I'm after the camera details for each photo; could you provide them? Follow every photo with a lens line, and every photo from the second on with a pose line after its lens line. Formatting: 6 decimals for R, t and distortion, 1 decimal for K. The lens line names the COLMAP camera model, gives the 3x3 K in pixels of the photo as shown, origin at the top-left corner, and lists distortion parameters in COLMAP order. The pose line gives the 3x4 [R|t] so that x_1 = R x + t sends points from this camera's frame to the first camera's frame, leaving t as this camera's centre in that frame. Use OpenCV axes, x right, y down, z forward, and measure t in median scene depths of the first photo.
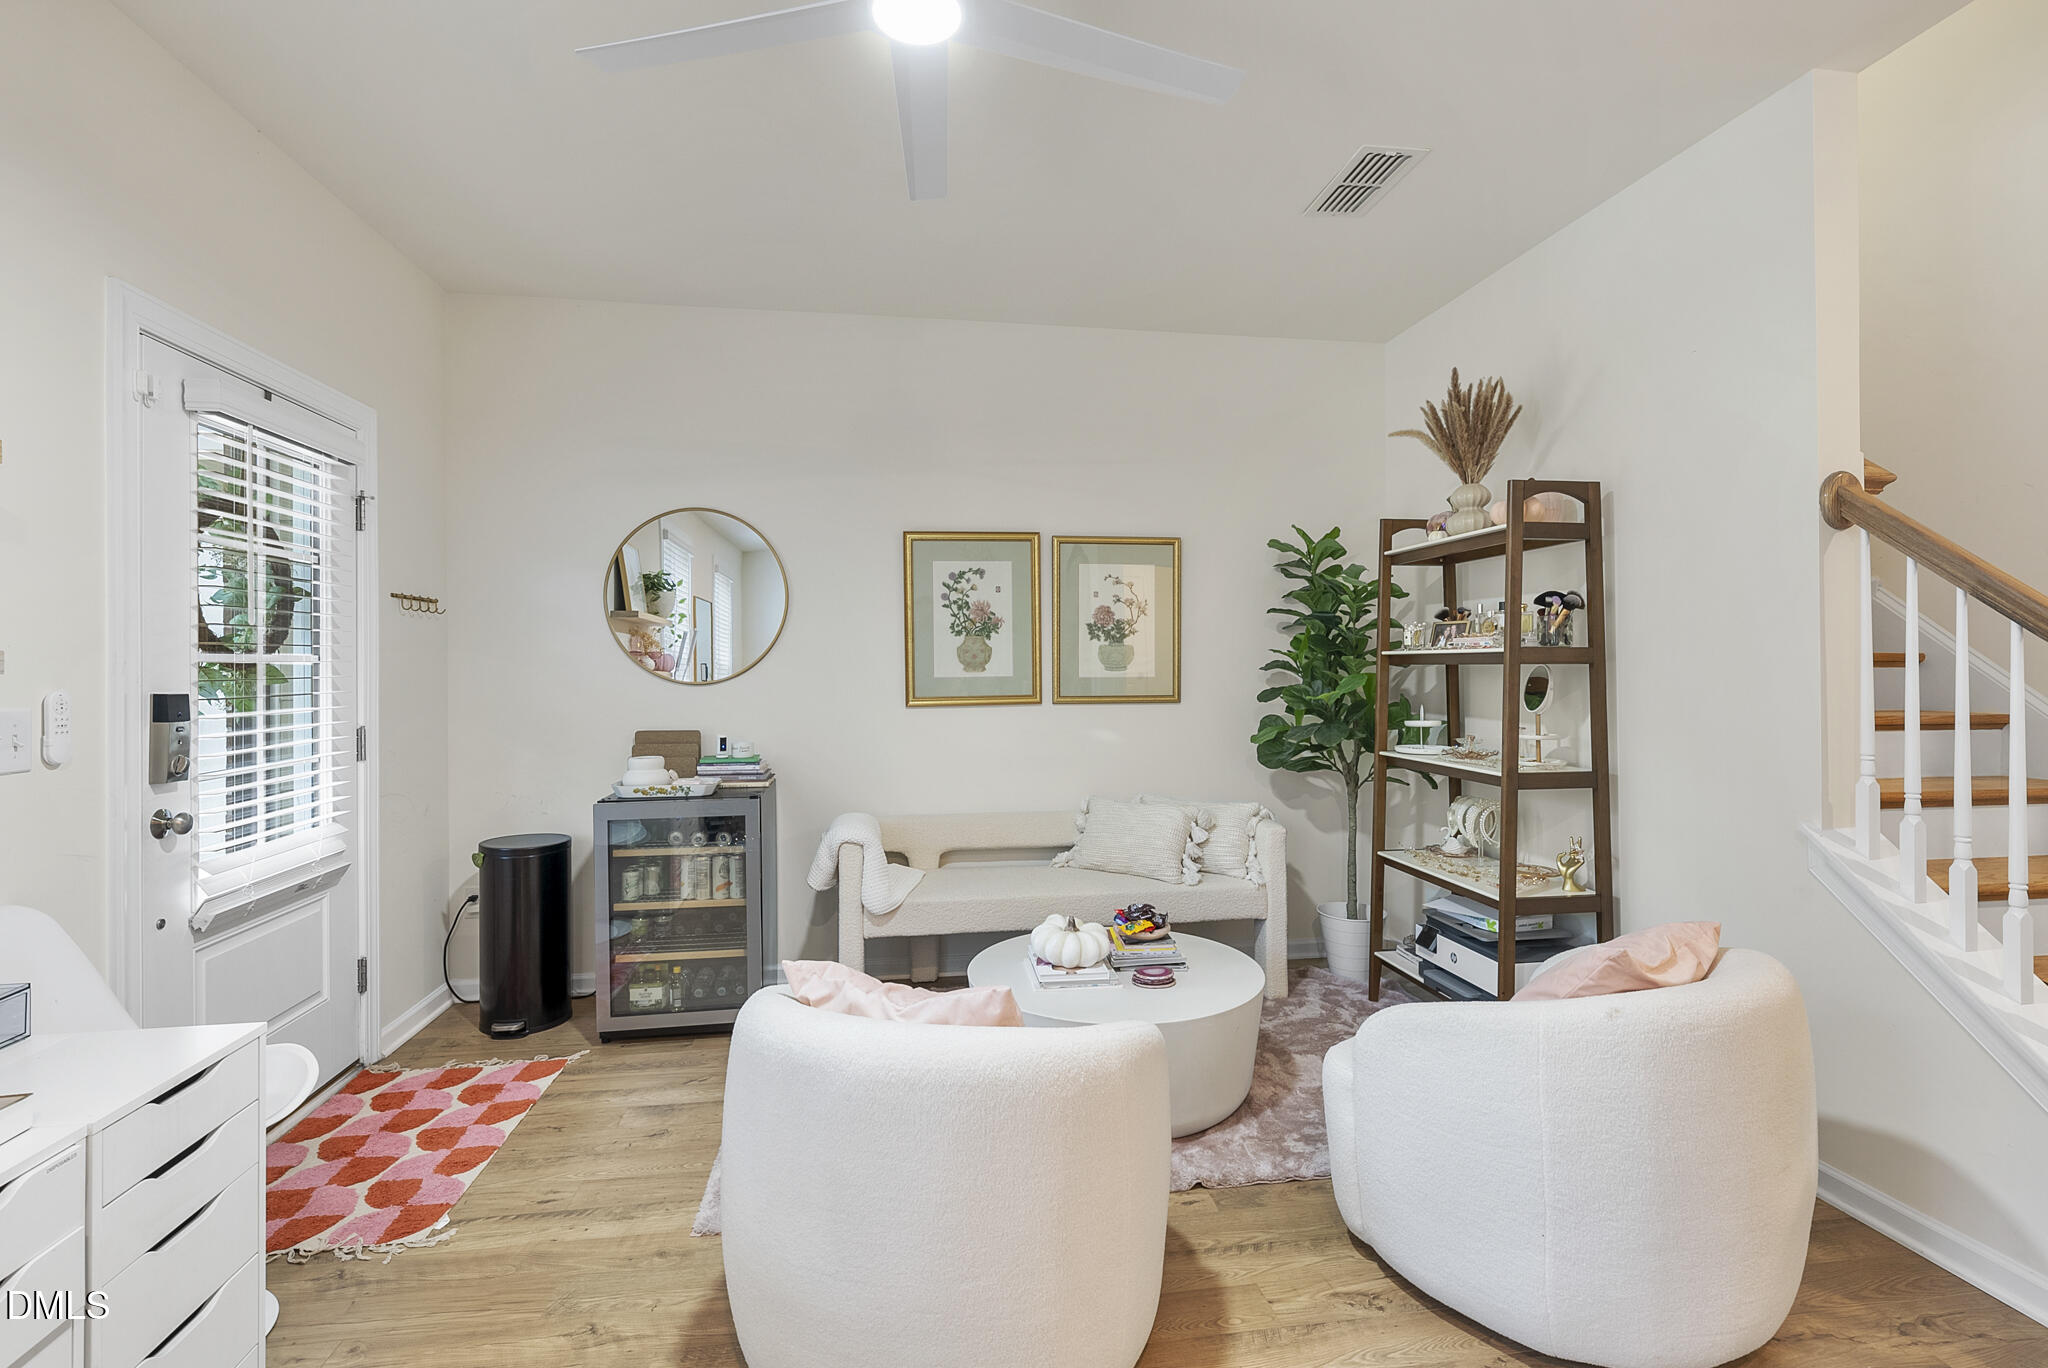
lens RADIAL K [[936.6, 0, 1018.6], [0, 936.6, 649.9], [0, 0, 1]] dist [-0.000125, 0.000284]
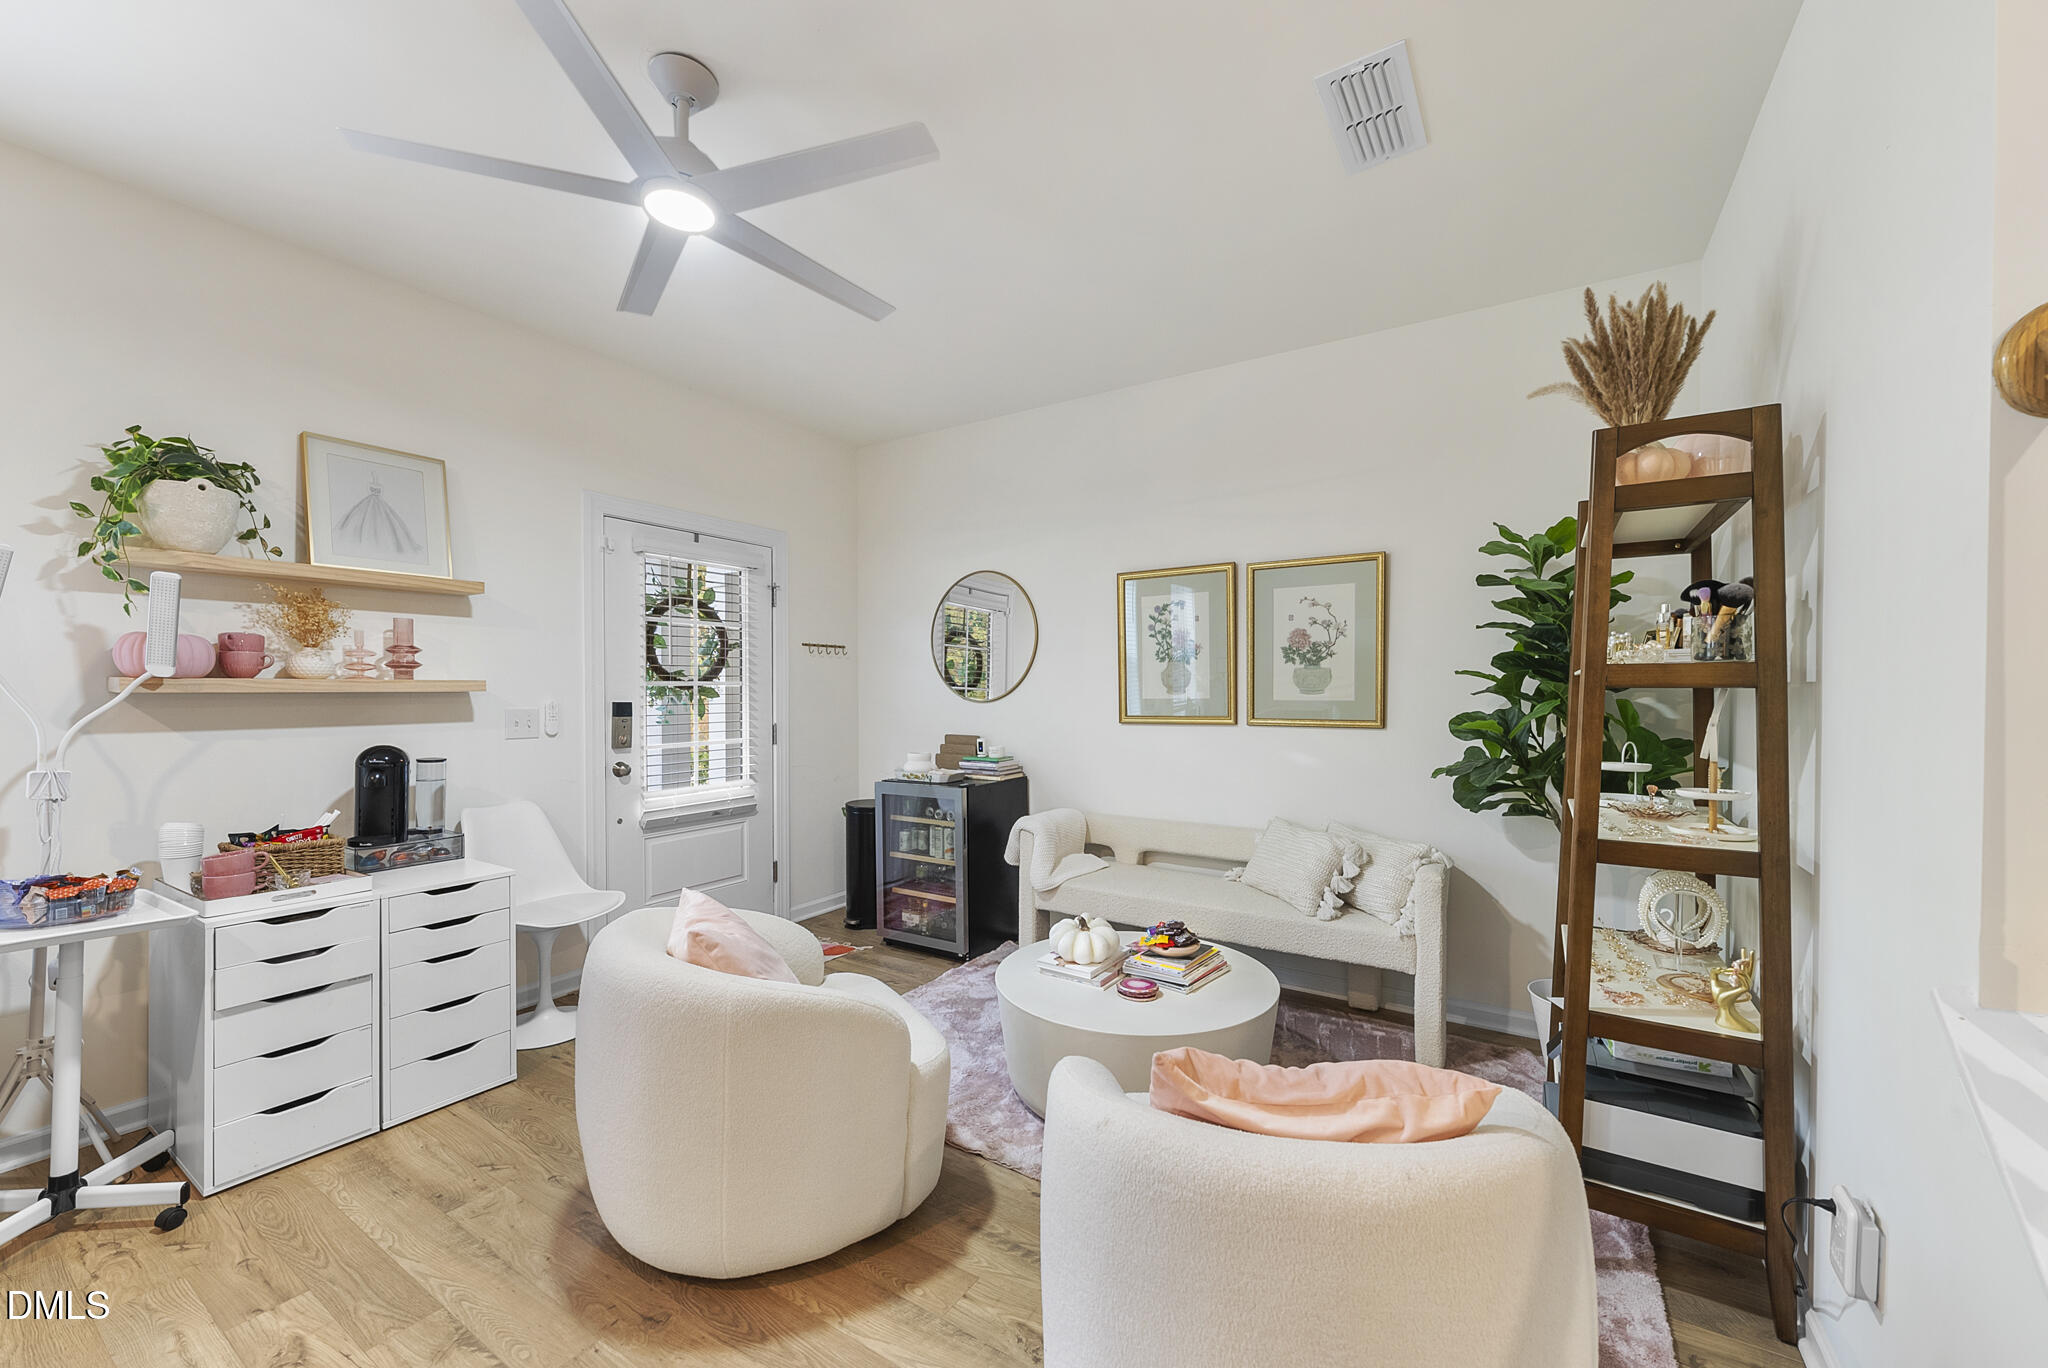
lens RADIAL K [[774.7, 0, 1027.5], [0, 774.7, 686.1], [0, 0, 1]] dist [-0.000923, 0.000206]
pose [[0.754833, 0.000077, -0.655917, 0.465524], [0.009731, 0.999889, 0.011316, 0.002042], [0.655845, -0.014925, 0.754748, 0.210100]]
